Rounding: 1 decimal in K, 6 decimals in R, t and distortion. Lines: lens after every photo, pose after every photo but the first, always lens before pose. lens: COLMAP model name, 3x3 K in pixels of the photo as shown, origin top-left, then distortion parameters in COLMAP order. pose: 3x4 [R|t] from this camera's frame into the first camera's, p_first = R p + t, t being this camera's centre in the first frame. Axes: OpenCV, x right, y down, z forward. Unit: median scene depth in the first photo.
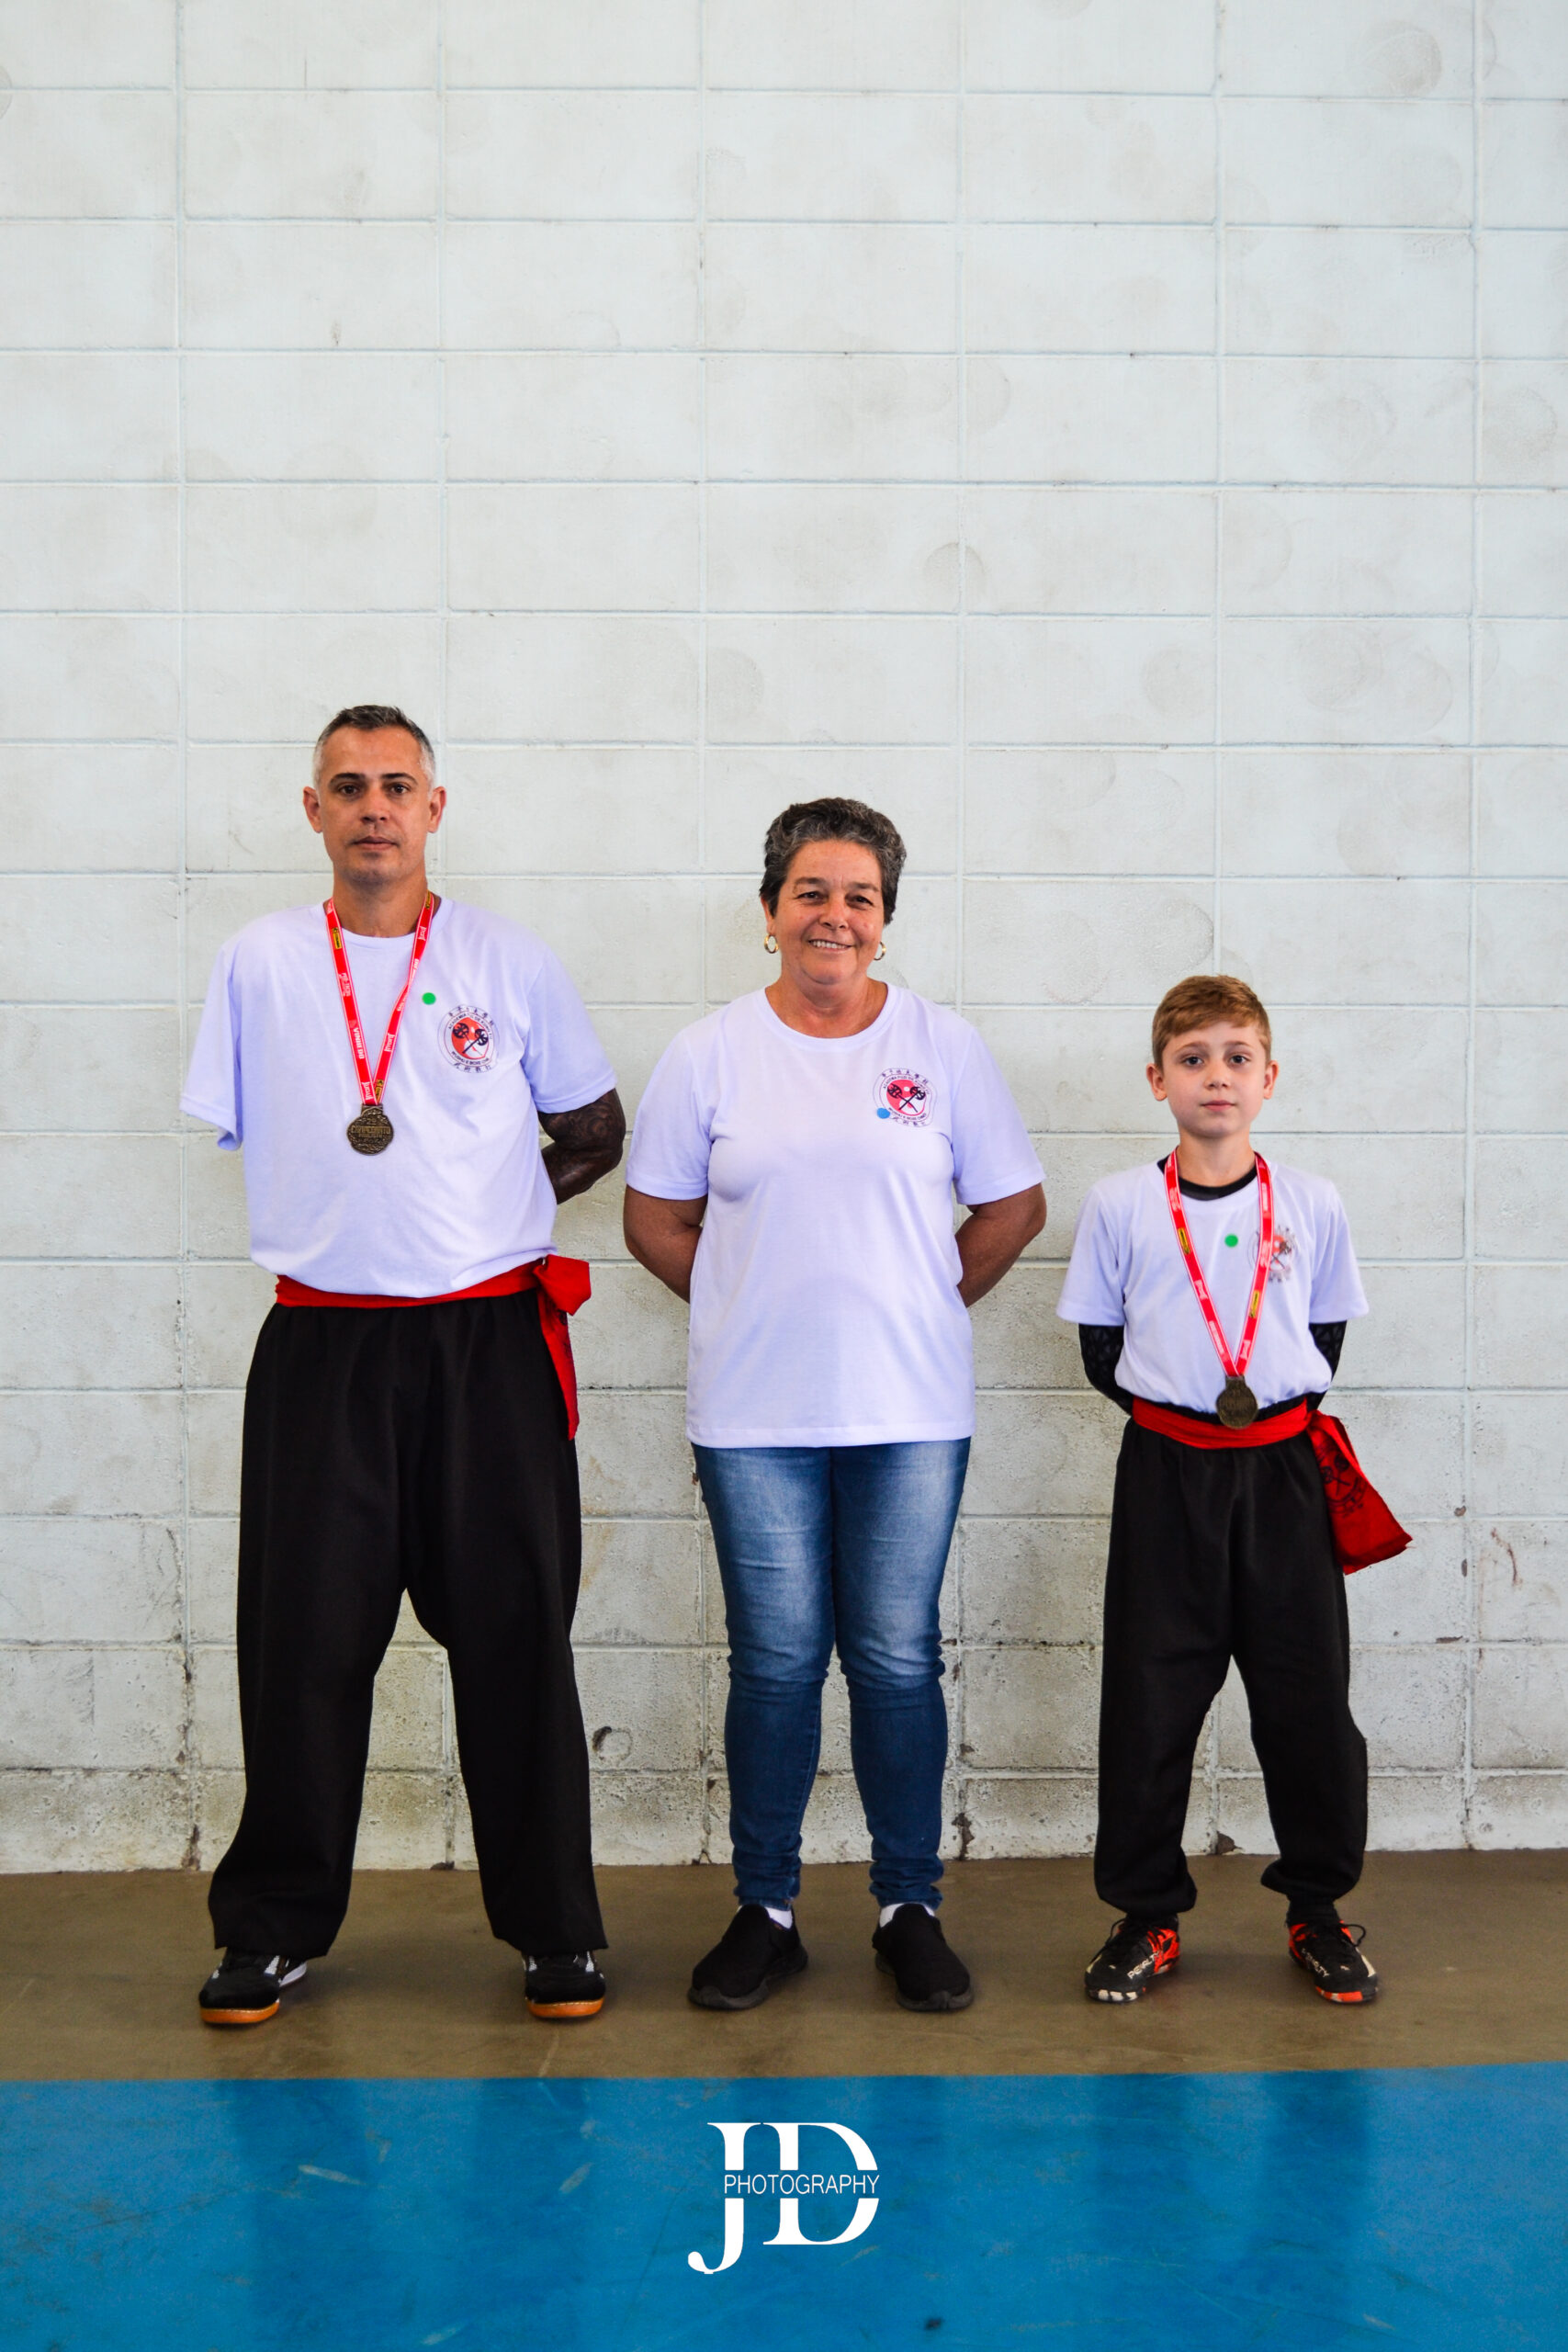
lens RADIAL K [[2904.5, 0, 784.1], [0, 2904.5, 1176.2], [0, 0, 1]] dist [-0.043248, 0.000000]
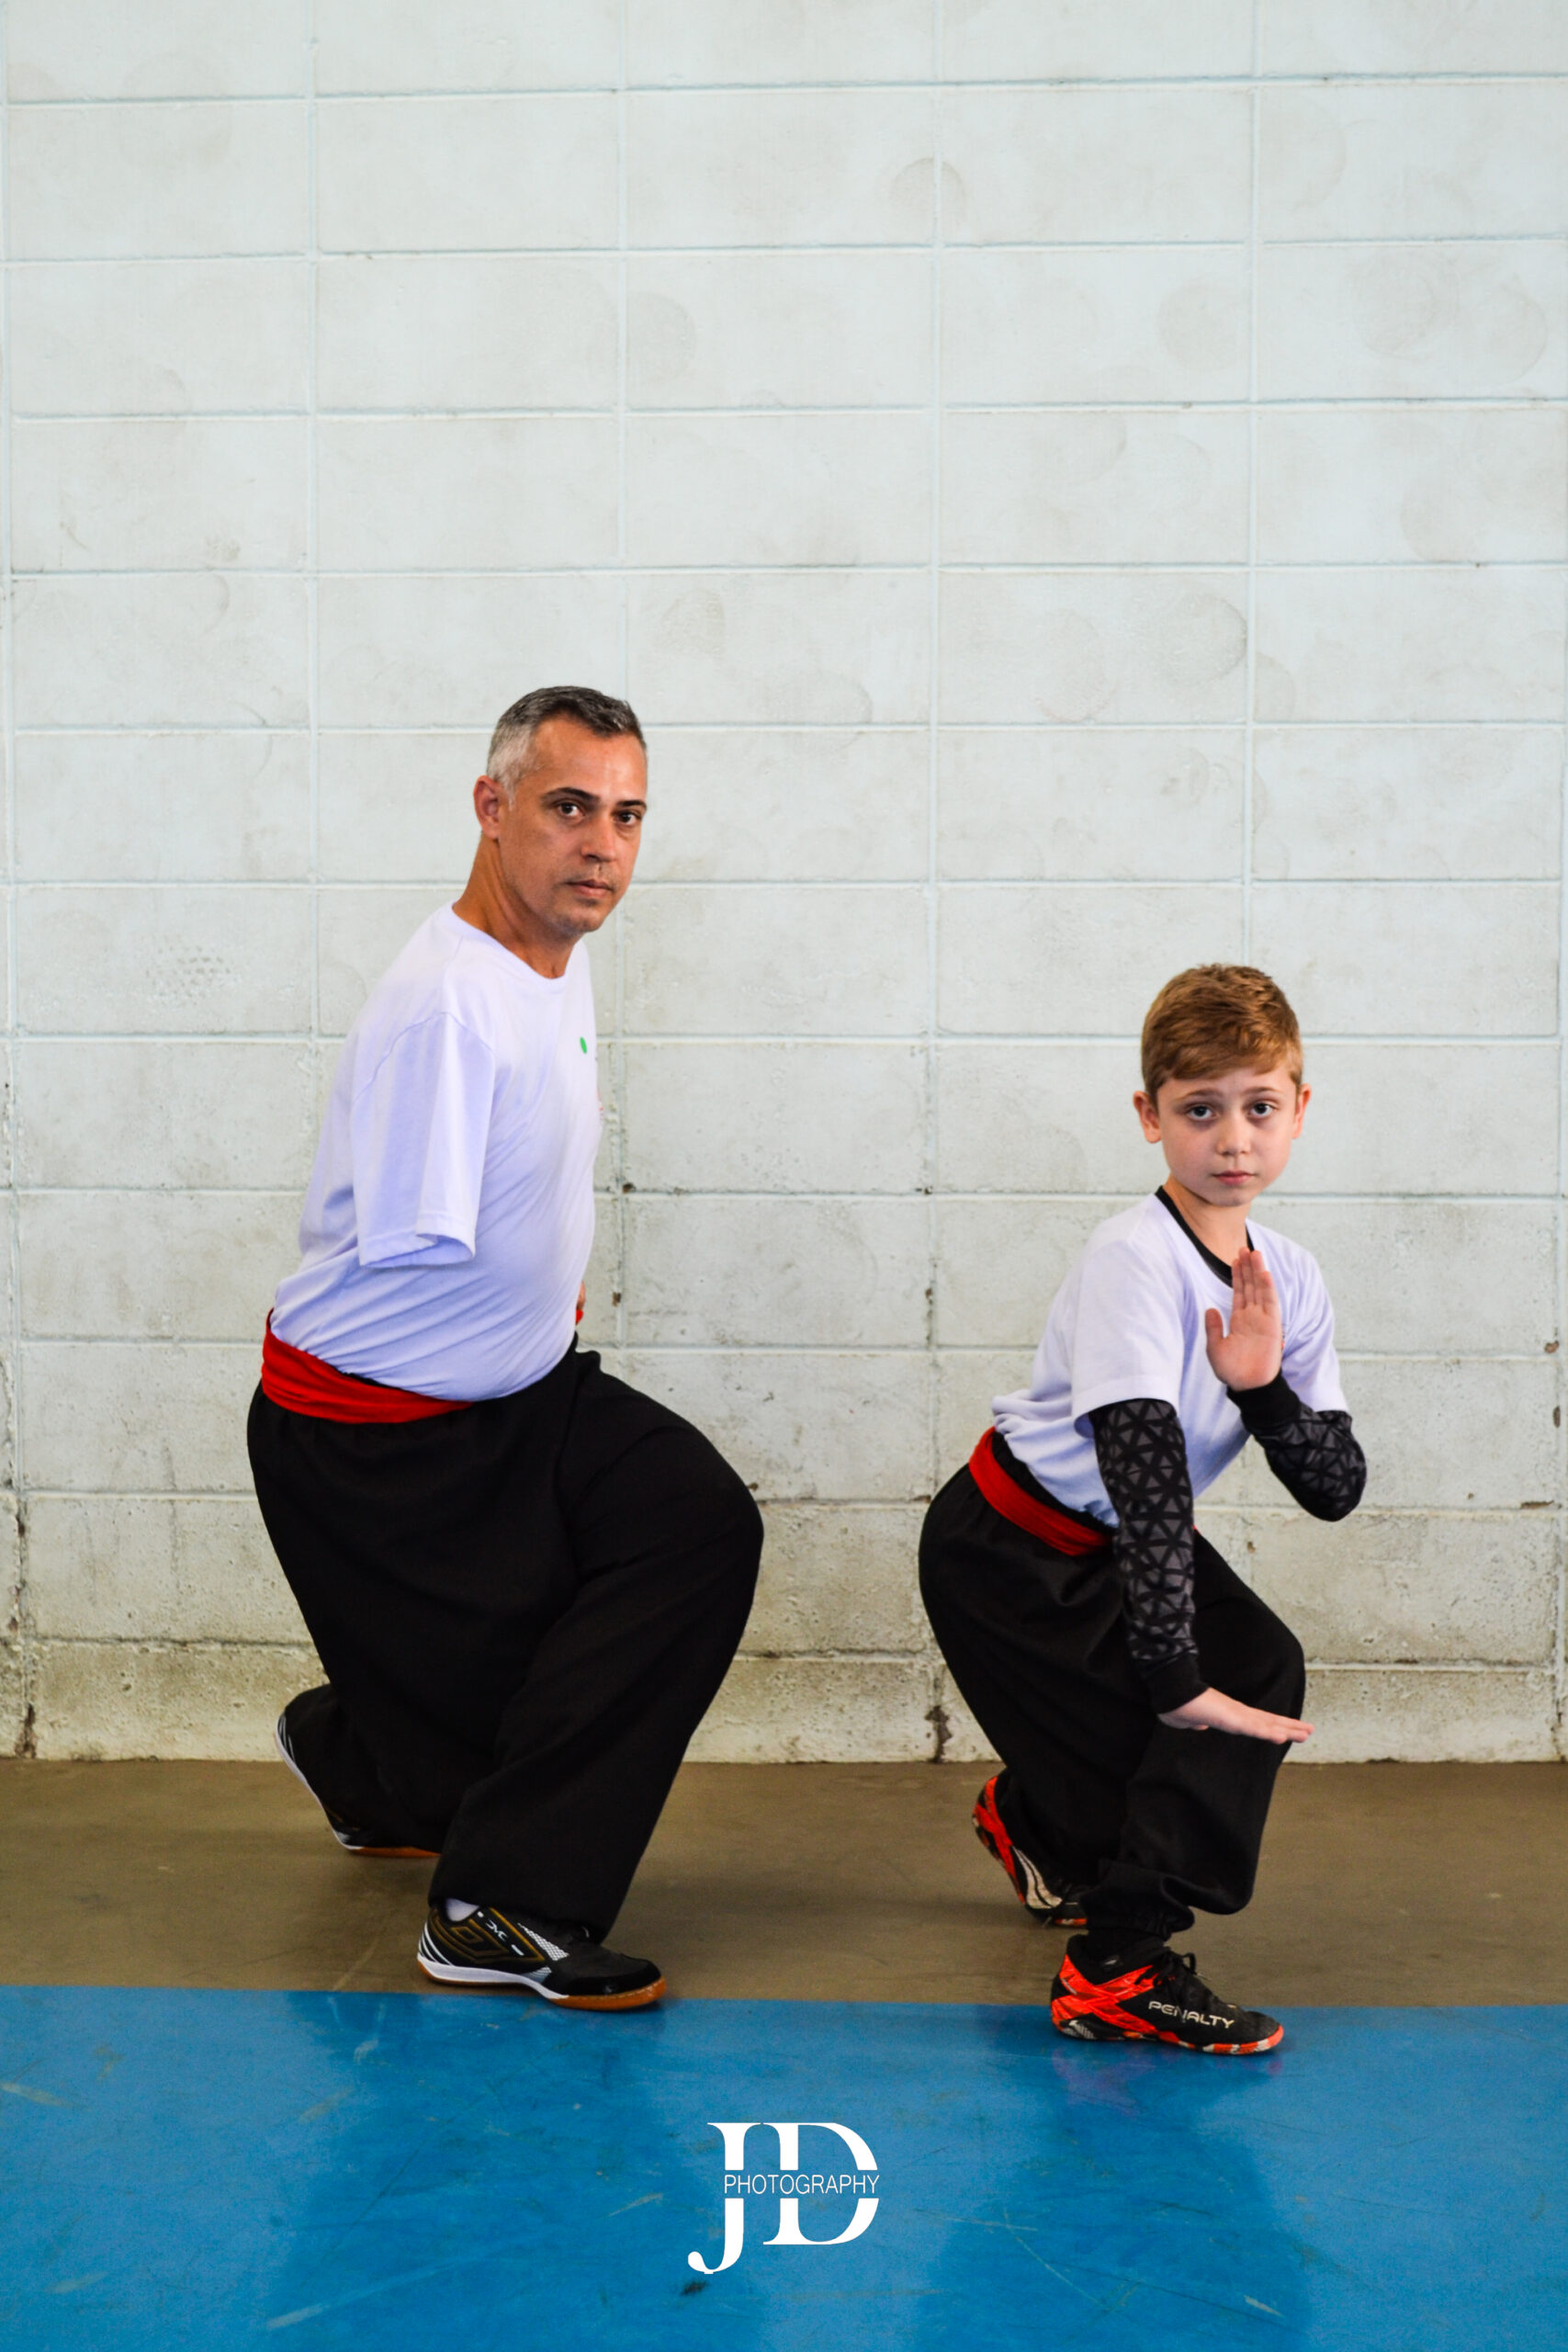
lens RADIAL K [[3231.8, 0, 784.3], [0, 3231.8, 1175.2], [0, 0, 1]] dist [-0.027930, 0.000000]
pose [[0.996792, 0.003861, -0.079948, 0.091771], [-0.001626, 0.999607, 0.028003, 0.042840], [0.080025, -0.027784, 0.996406, 0.082101]]
